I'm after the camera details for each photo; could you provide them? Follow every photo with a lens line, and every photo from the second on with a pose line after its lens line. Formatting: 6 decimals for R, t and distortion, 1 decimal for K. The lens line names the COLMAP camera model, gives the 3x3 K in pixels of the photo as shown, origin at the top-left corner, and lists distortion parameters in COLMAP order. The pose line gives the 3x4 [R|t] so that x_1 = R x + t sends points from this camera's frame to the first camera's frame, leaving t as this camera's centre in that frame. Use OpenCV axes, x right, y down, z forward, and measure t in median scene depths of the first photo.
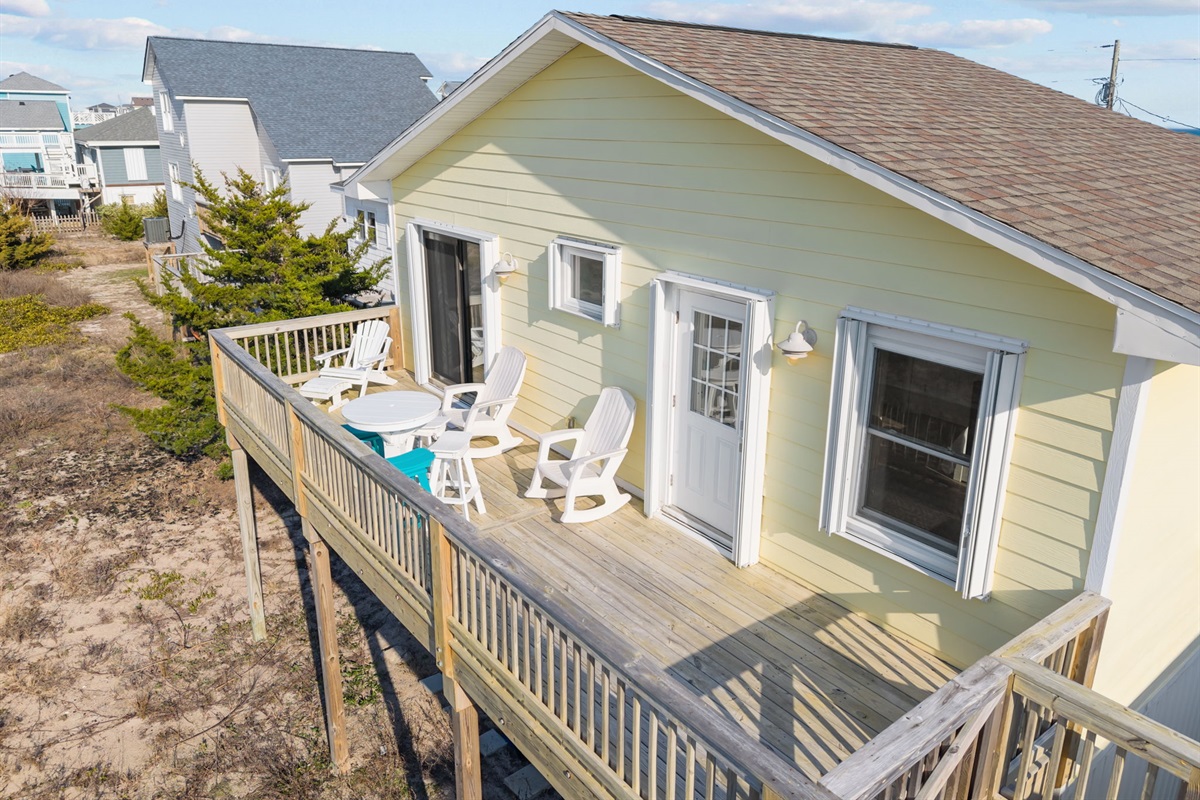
lens RADIAL K [[817.1, 0, 599.8], [0, 817.1, 350.0], [0, 0, 1]] dist [0.002117, -0.000063]
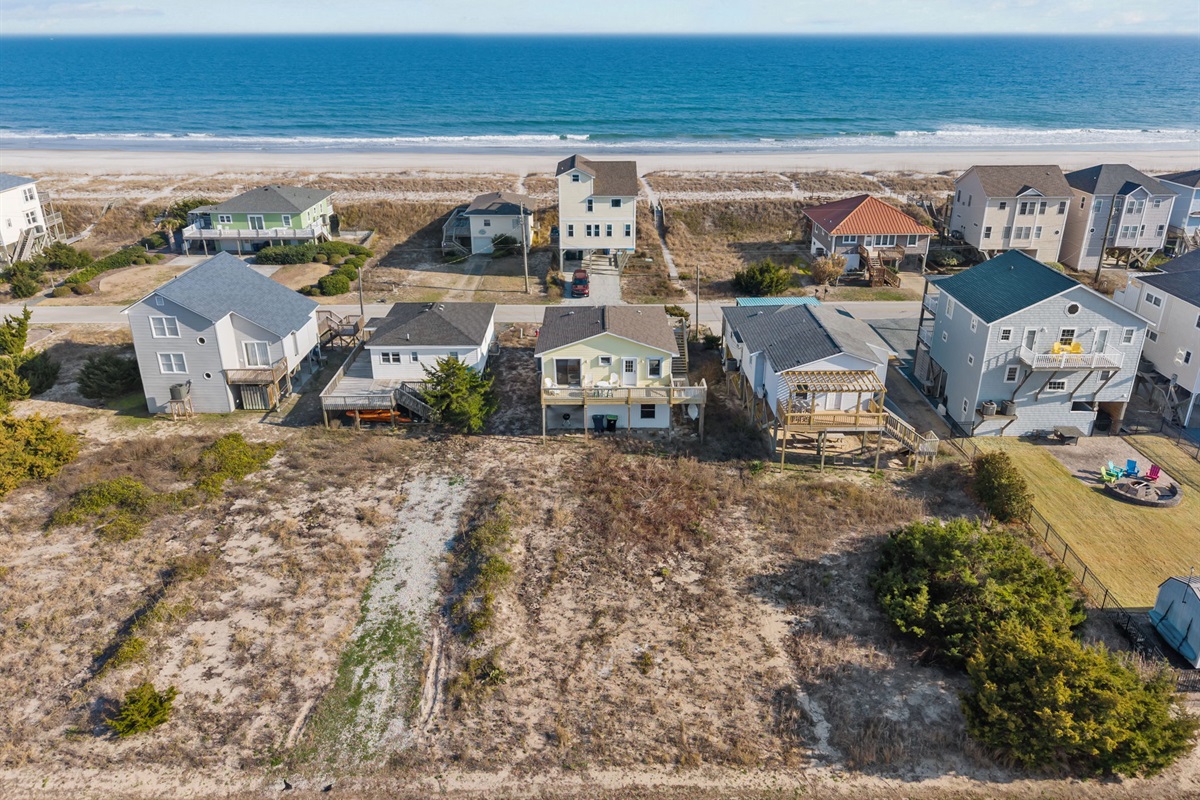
lens RADIAL K [[809.5, 0, 598.5], [0, 809.5, 348.4], [0, 0, 1]] dist [0.067943, -0.082105]
pose [[0.610309, -0.297691, 0.734100, -5.157044], [0.224098, 0.953730, 0.200446, -1.595637], [-0.759805, 0.042176, 0.648782, -3.543795]]
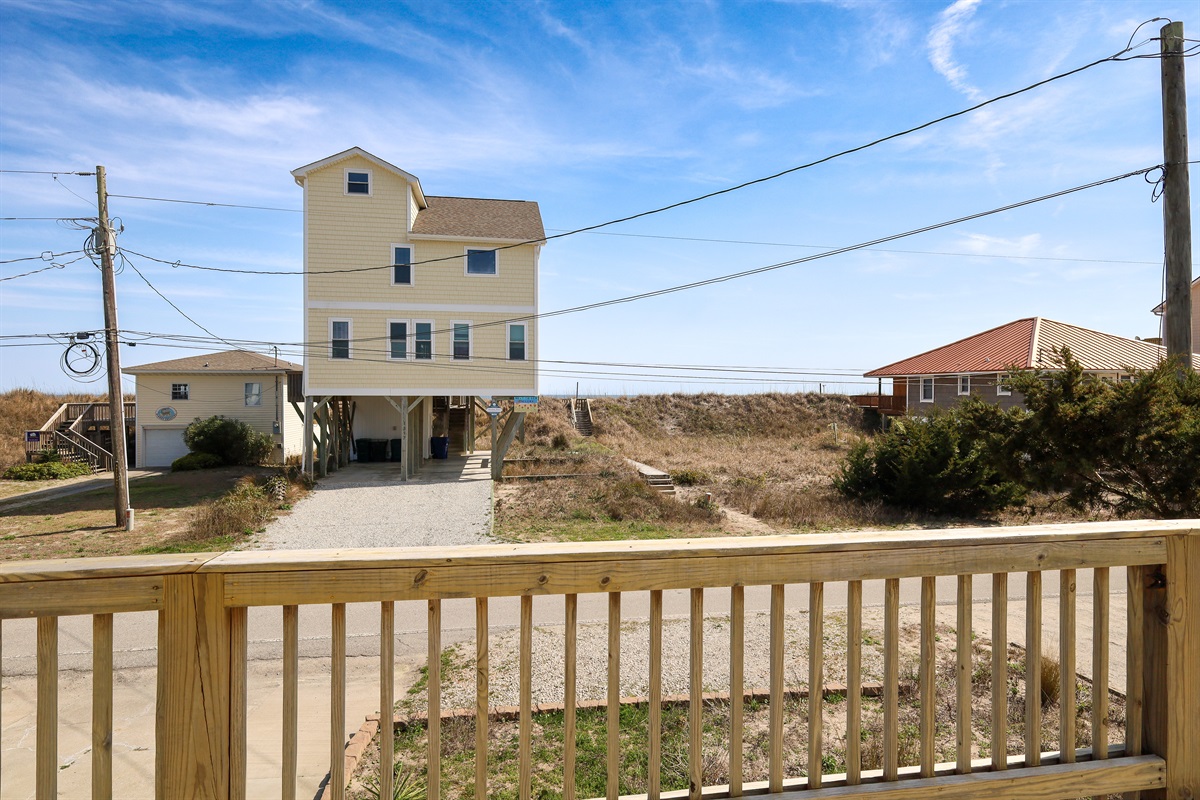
lens RADIAL K [[641.1, 0, 616.7], [0, 641.1, 396.0], [0, 0, 1]] dist [0.005804, 0.002312]
pose [[0.463762, -0.008206, 0.885922, 1.414905], [0.241557, 0.963243, -0.117528, -0.081805], [-0.852393, 0.268506, 0.448698, 1.720491]]
